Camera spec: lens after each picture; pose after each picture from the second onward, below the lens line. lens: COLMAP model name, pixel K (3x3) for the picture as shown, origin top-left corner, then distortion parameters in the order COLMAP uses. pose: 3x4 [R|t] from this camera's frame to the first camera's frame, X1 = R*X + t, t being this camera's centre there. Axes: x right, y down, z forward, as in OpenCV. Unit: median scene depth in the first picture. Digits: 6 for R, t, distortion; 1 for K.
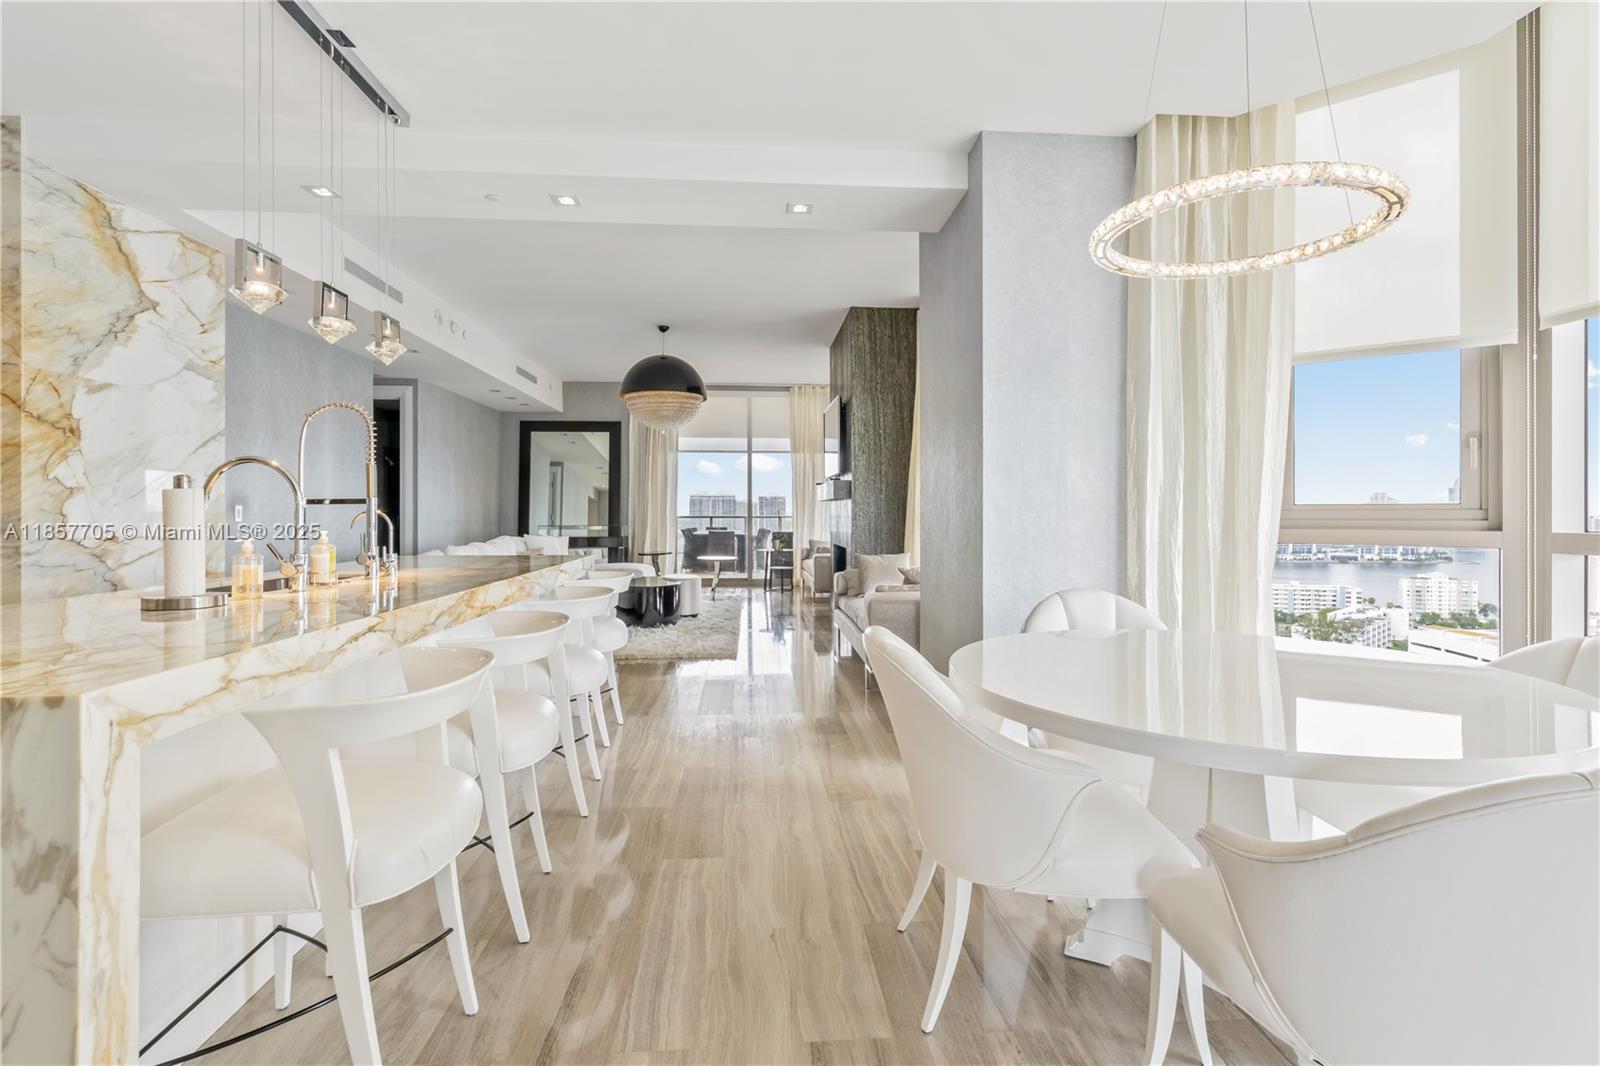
lens RADIAL K [[774.5, 0, 812.5], [0, 774.5, 518.8], [0, 0, 1]] dist [0.000908, 0.000172]
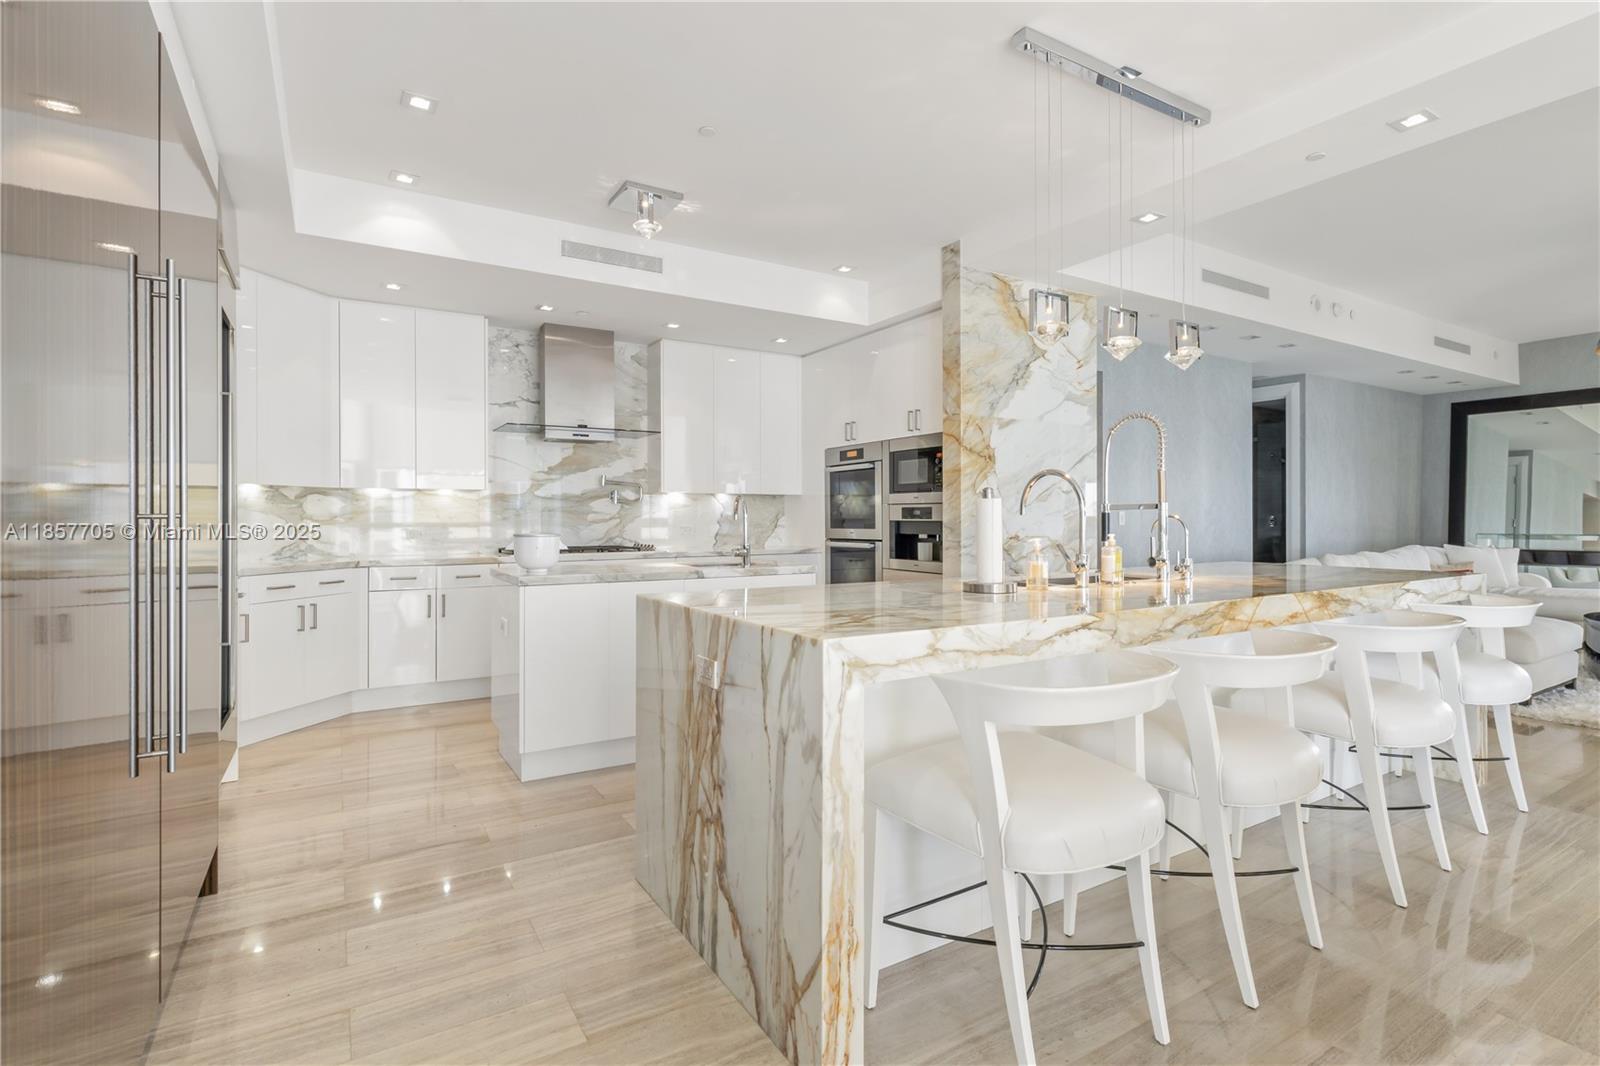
lens RADIAL K [[774.5, 0, 802.1], [0, 774.5, 523.2], [0, 0, 1]] dist [0.000908, 0.000172]
pose [[0.446151, 0.005758, -0.894939, 0.121864], [-0.006268, 0.999975, 0.003310, -0.000341], [0.894936, 0.004133, 0.446176, 0.101196]]
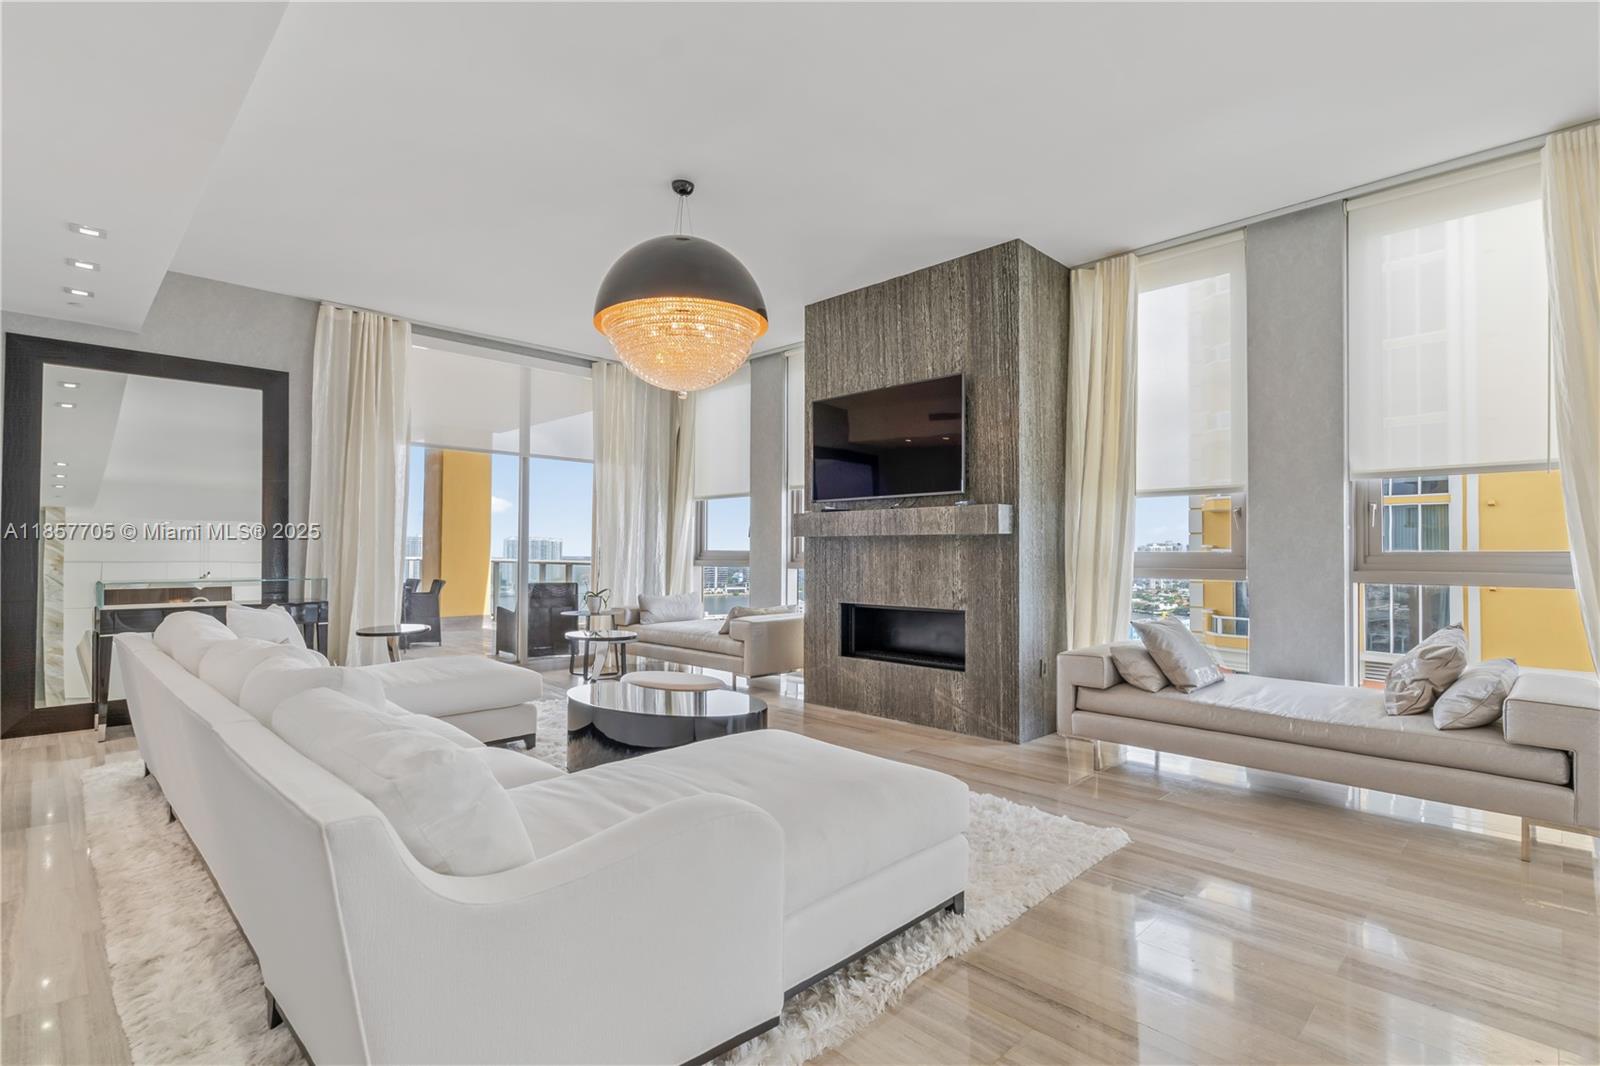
lens RADIAL K [[774.5, 0, 813.1], [0, 774.5, 562.1], [0, 0, 1]] dist [0.000908, 0.000172]
pose [[0.761944, 0.003657, 0.647633, -0.883766], [-0.001662, 0.999992, -0.003690, 0.001921], [-0.647641, 0.001735, 0.761944, 1.087440]]
